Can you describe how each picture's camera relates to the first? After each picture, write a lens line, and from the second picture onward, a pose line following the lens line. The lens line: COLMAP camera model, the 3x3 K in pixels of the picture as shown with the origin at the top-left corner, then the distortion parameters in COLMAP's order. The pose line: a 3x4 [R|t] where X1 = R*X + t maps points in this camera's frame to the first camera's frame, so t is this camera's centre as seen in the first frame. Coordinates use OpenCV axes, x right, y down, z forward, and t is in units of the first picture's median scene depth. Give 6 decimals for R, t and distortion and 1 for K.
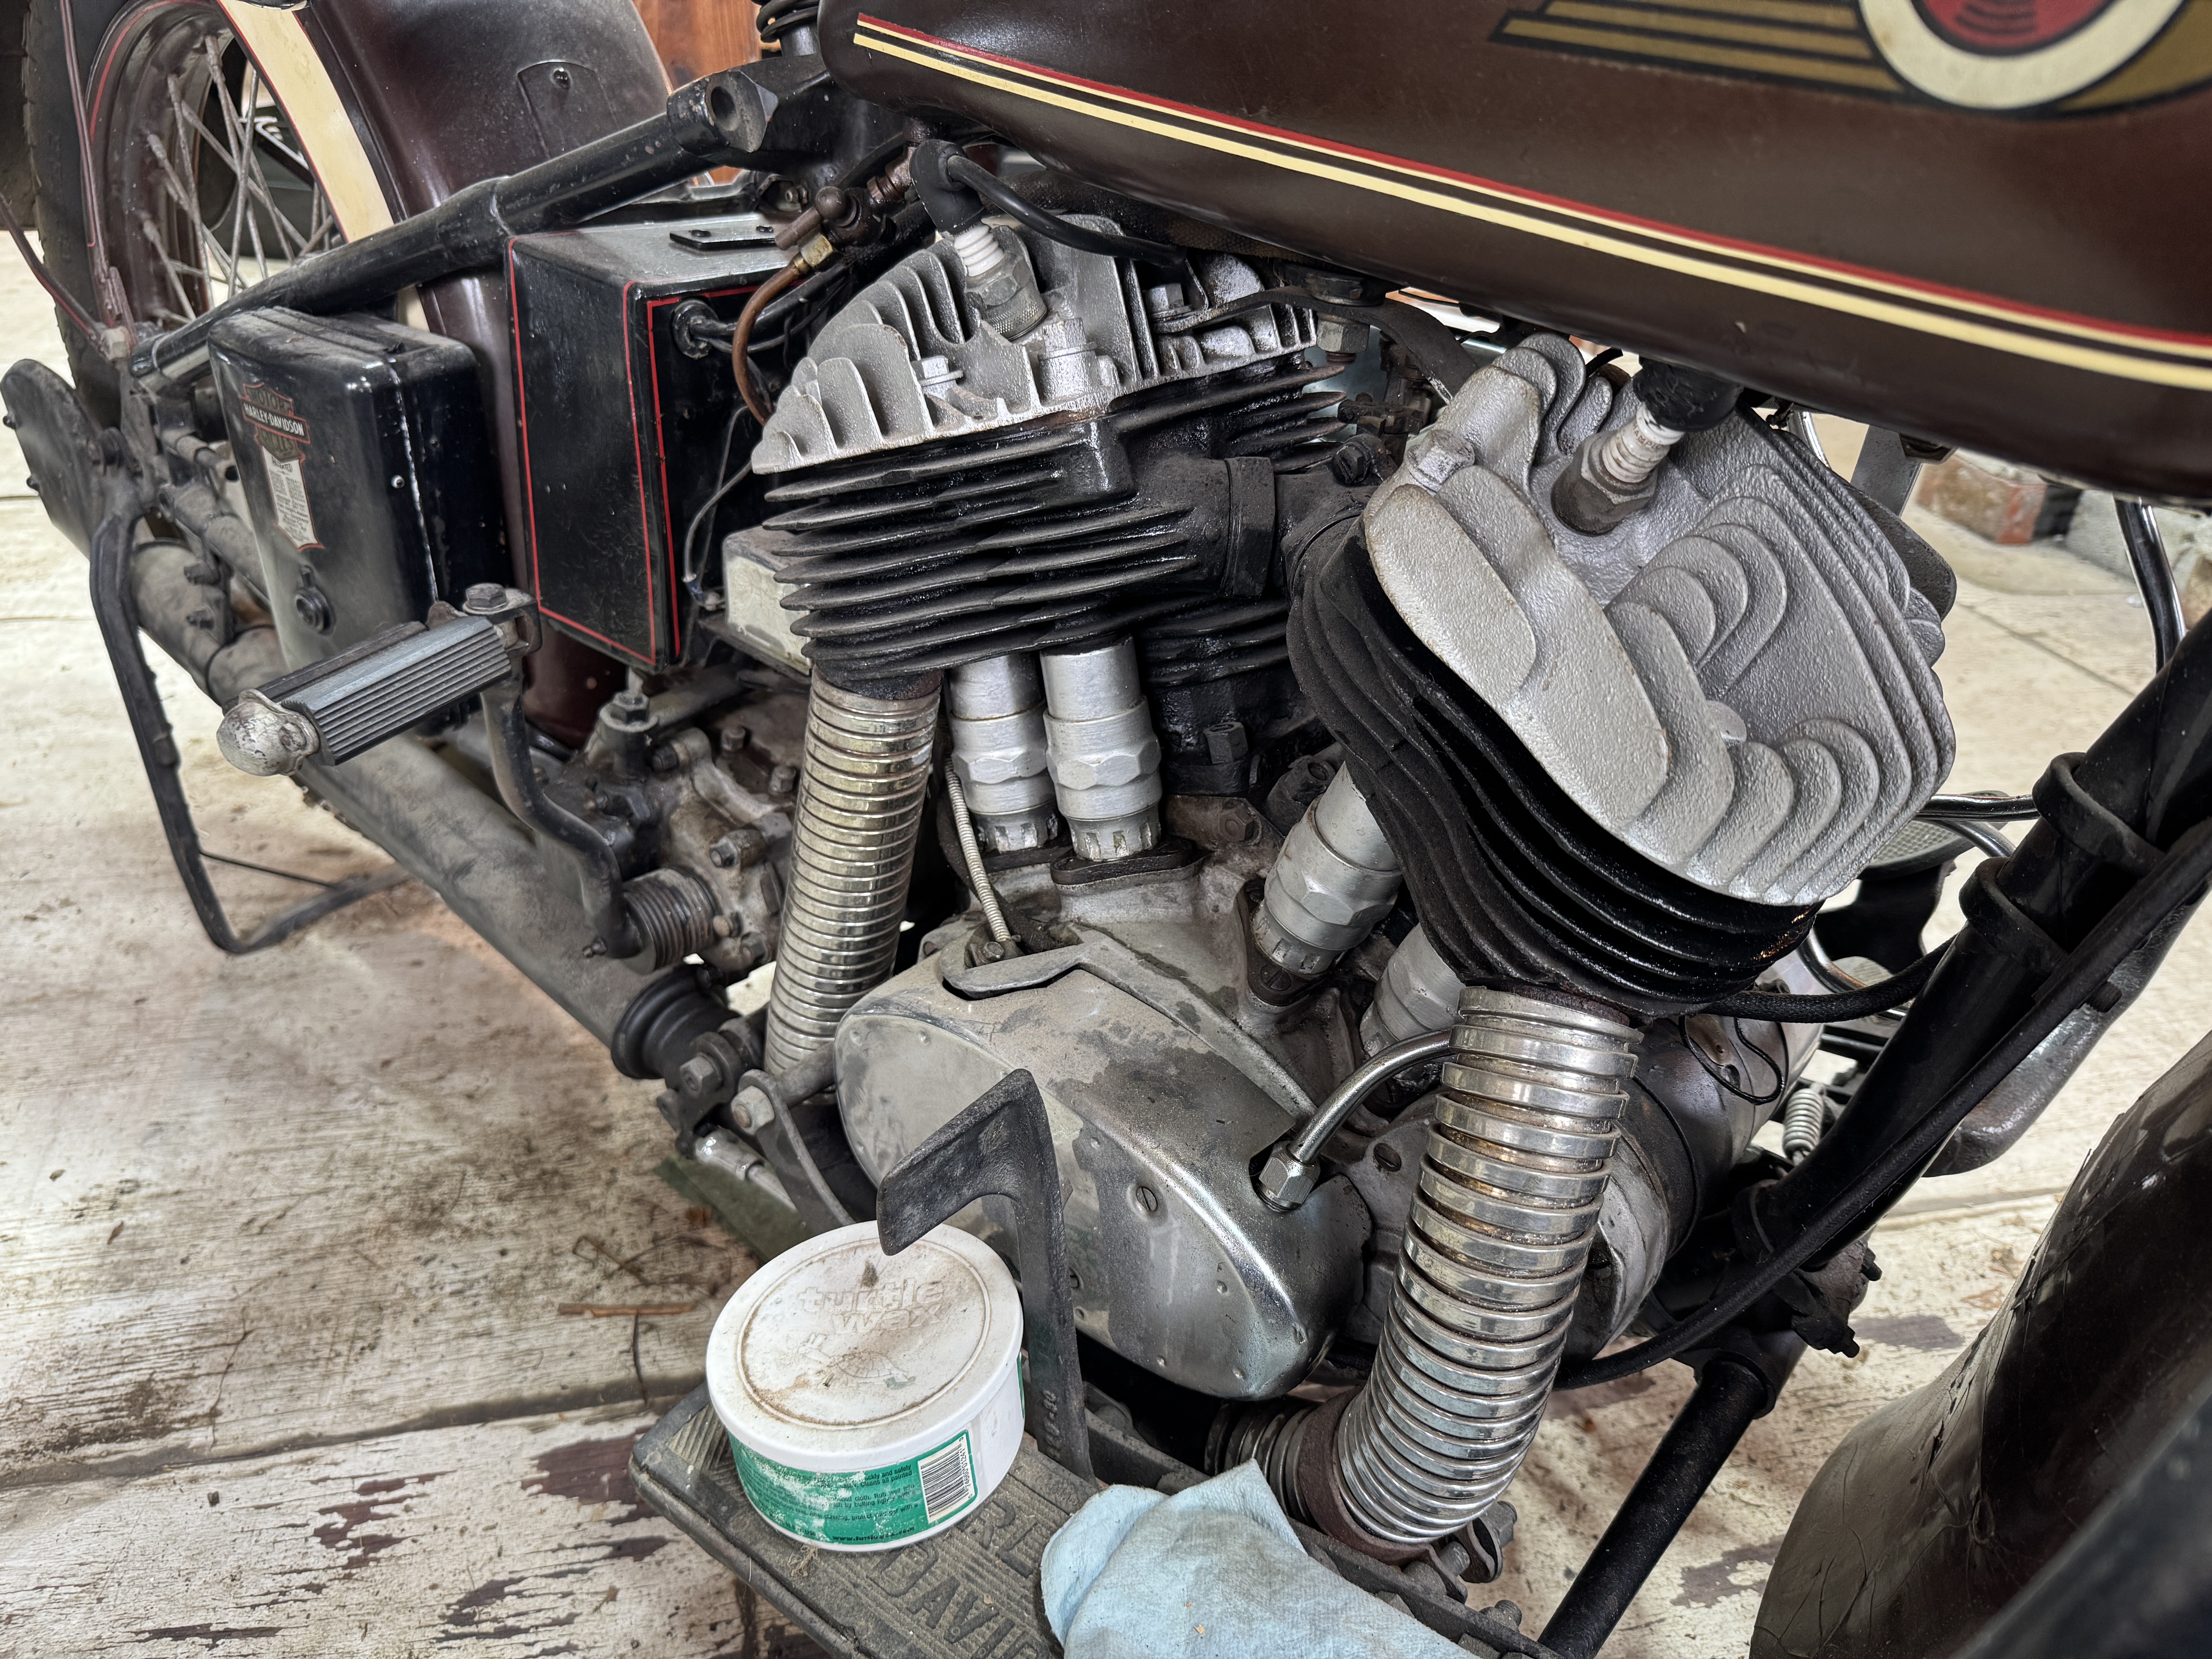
lens RADIAL K [[1568.4, 0, 1108.7], [0, 1568.4, 826.6], [0, 0, 1]] dist [0.048966, -0.072167]
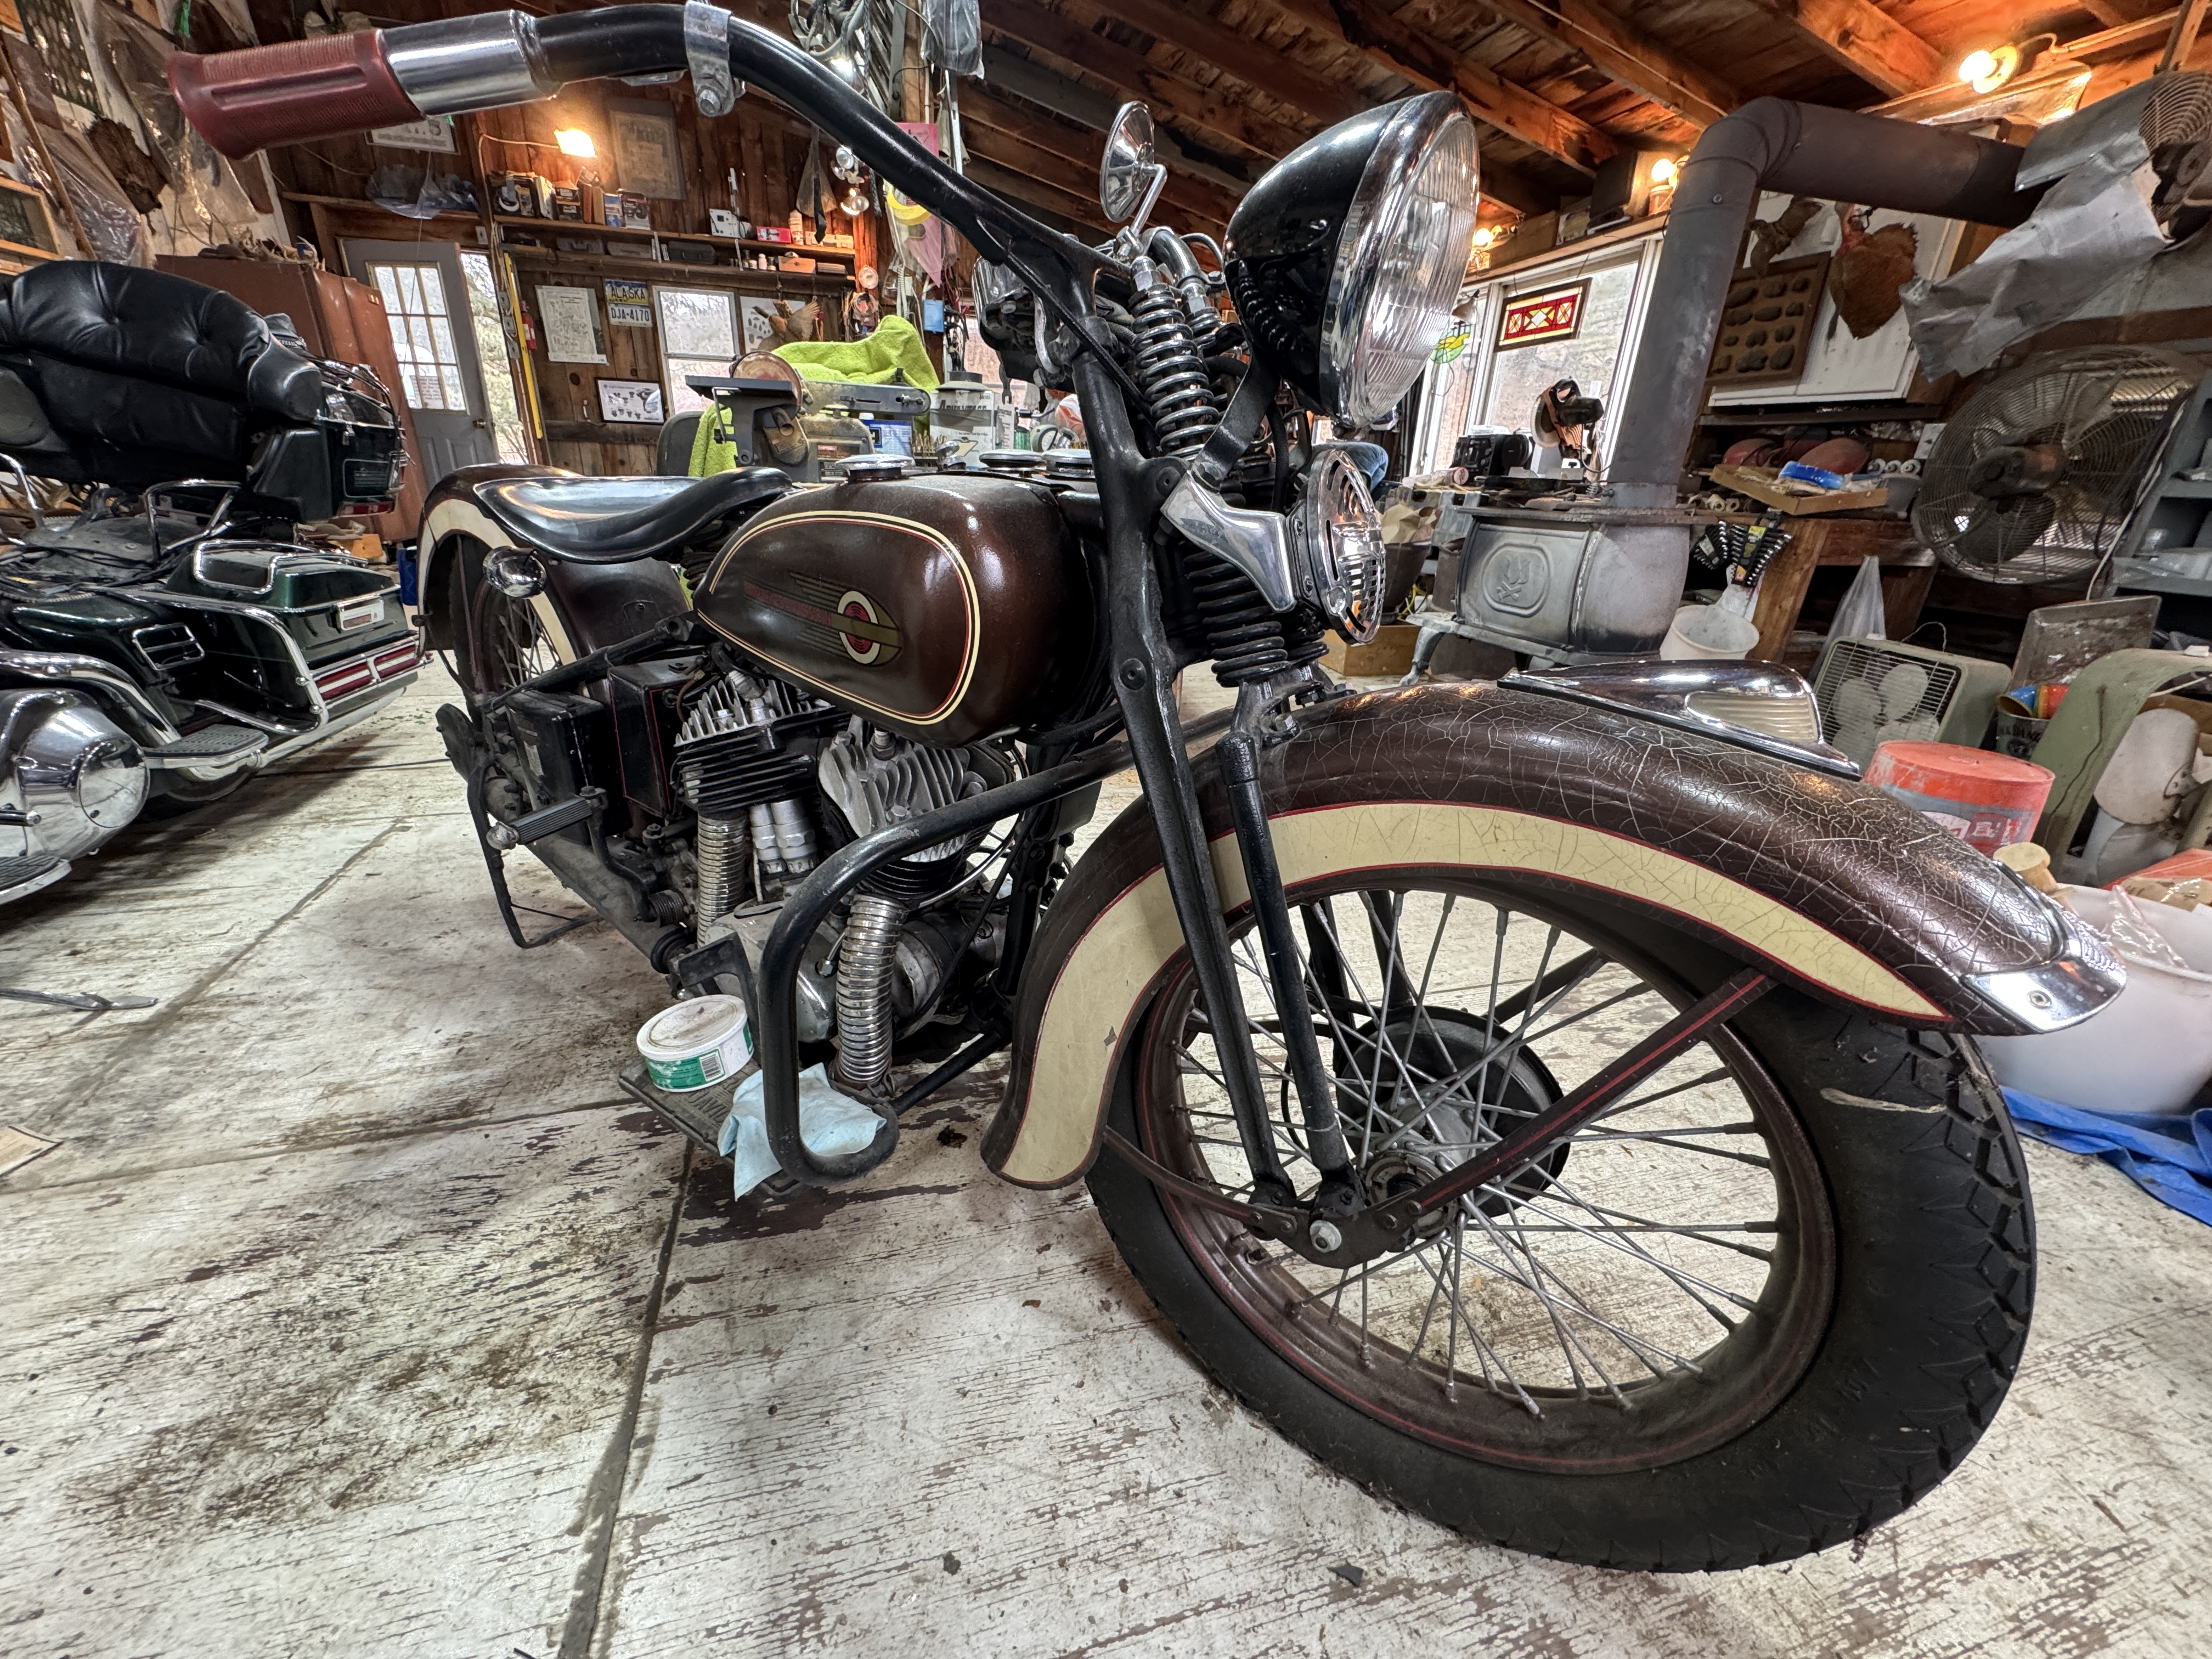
lens RADIAL K [[878.9, 0, 1106.0], [0, 878.9, 829.5], [0, 0, 1]] dist [0.011415, -0.000117]
pose [[0.999344, -0.026440, 0.024735, 0.515540], [0.028995, 0.993573, -0.109419, 0.132377], [-0.021683, 0.110064, 0.993688, -0.633421]]
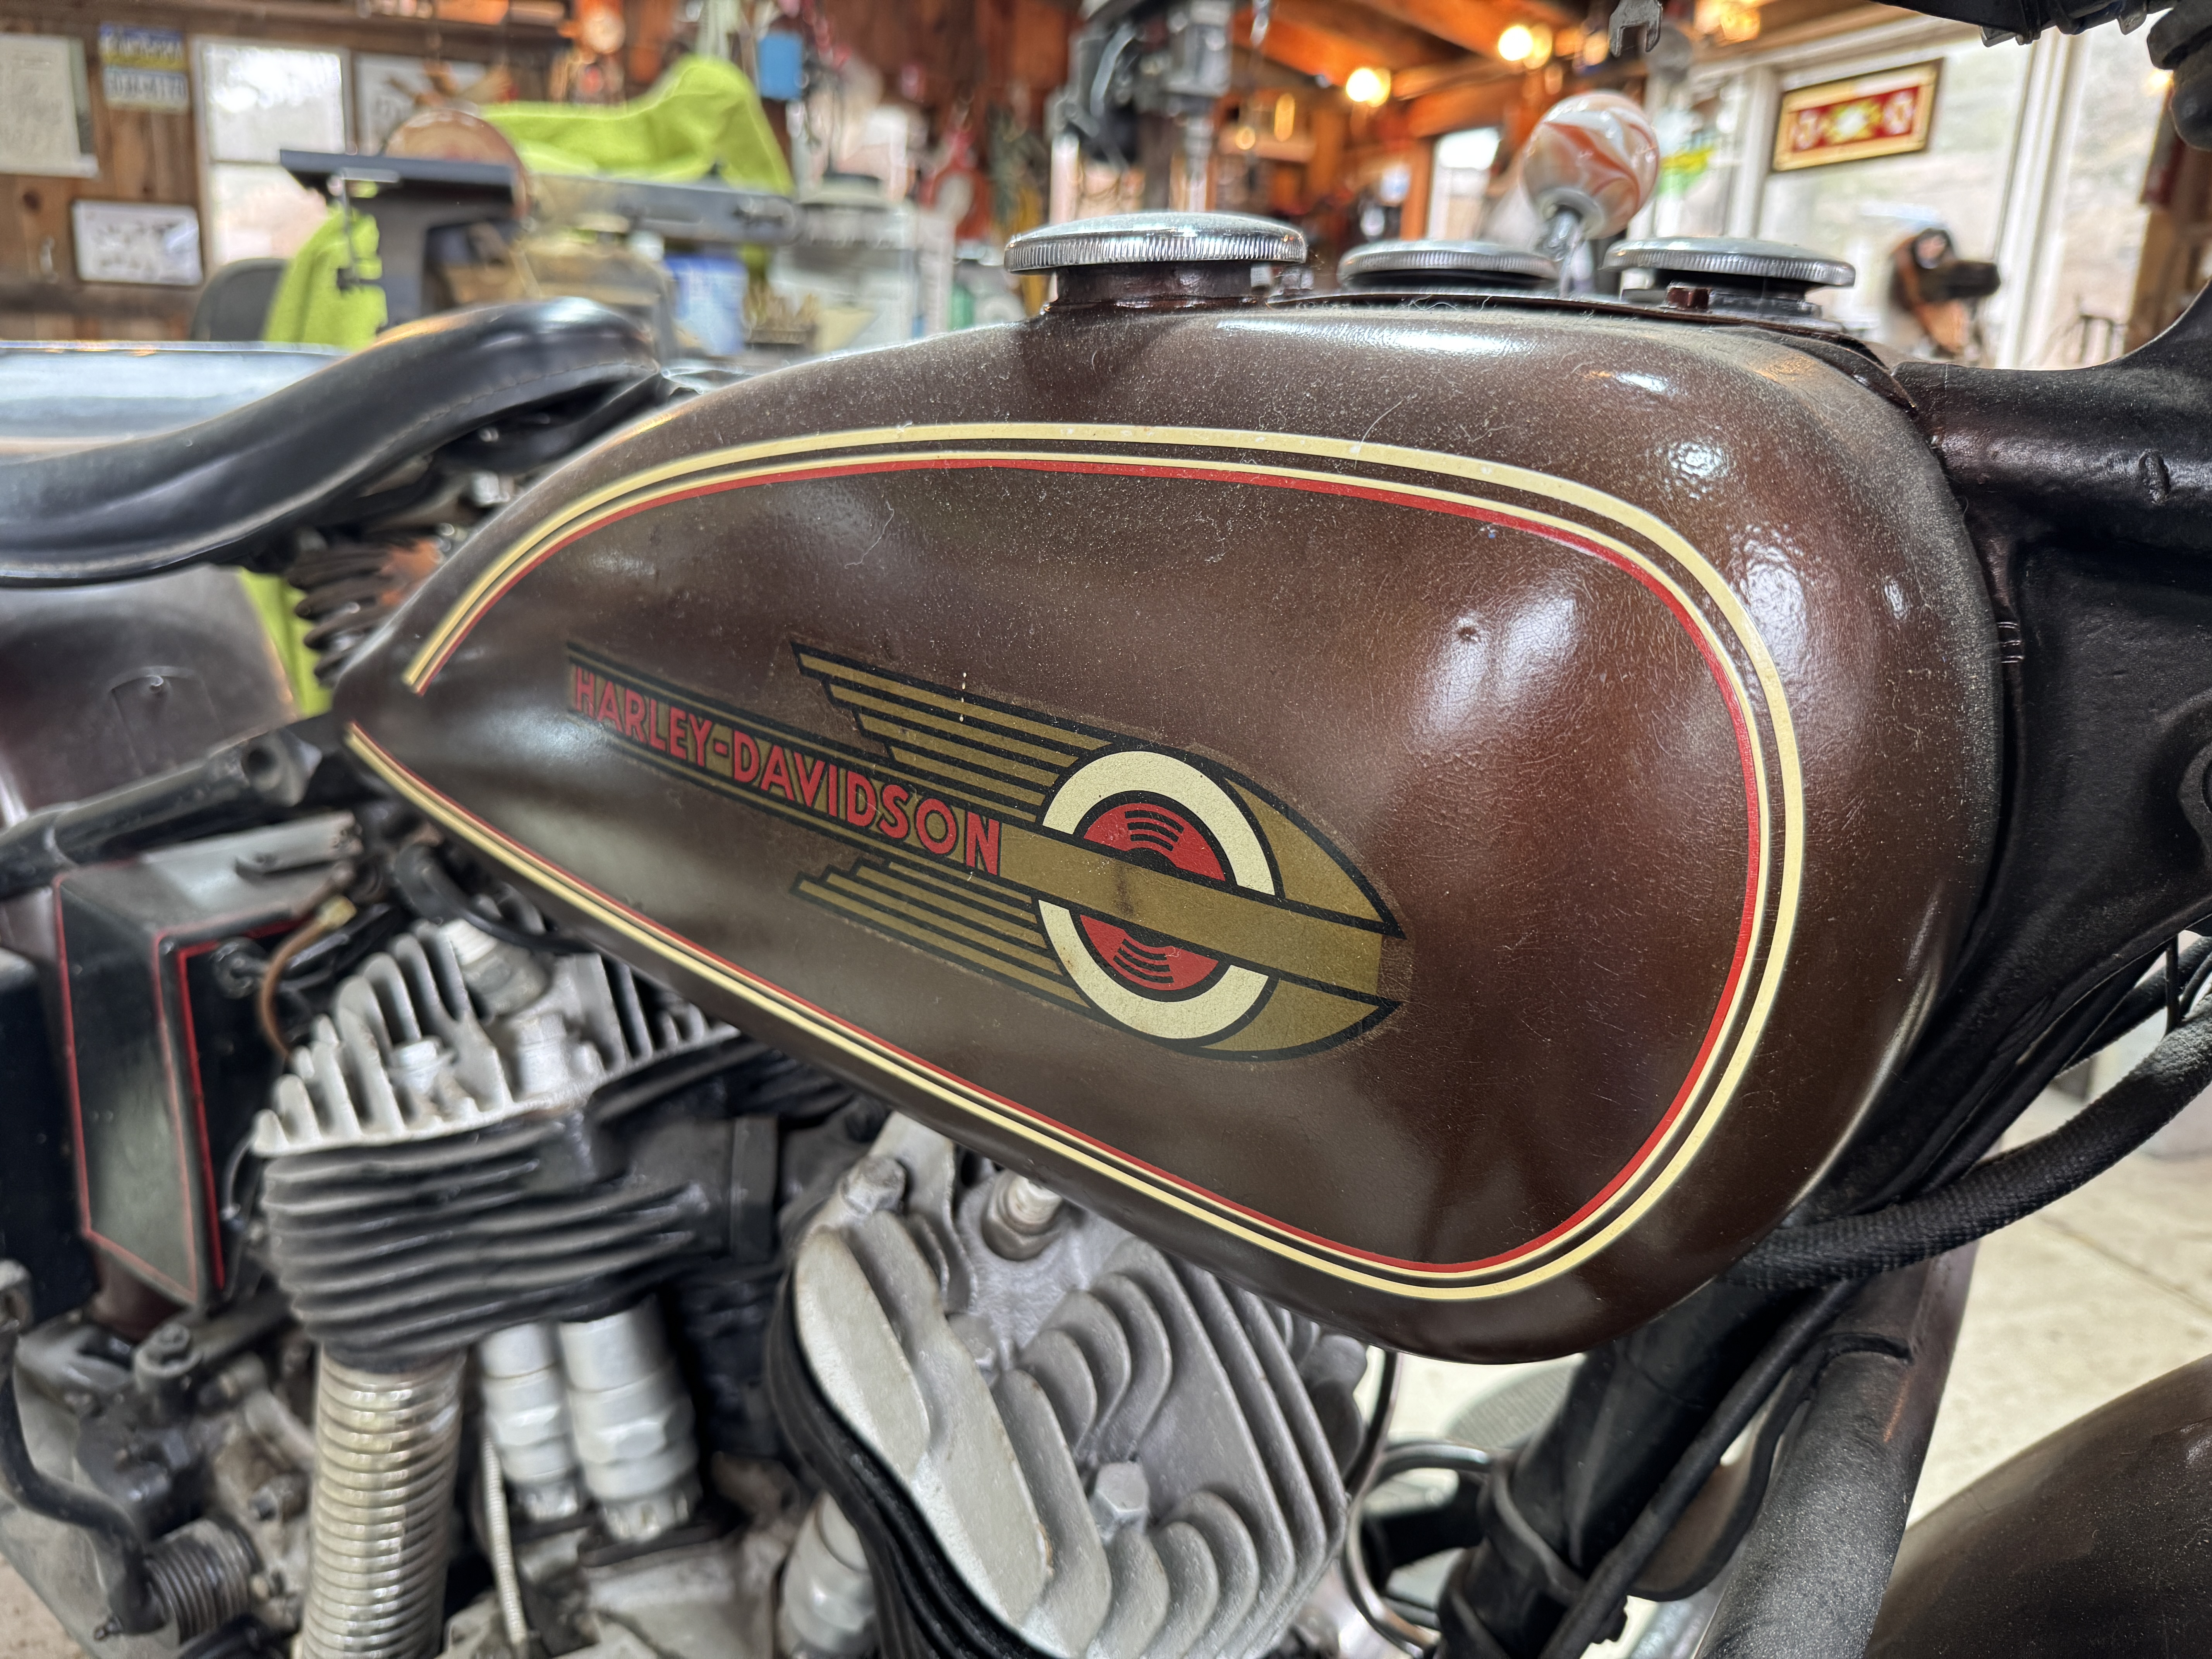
lens RADIAL K [[1593.1, 0, 1107.5], [0, 1593.1, 840.3], [0, 0, 1]] dist [0.010802, -0.019077]
pose [[0.994633, -0.031680, 0.098493, 0.188631], [0.052150, 0.975700, -0.212813, -0.158994], [-0.089358, 0.216807, 0.972116, -0.030899]]
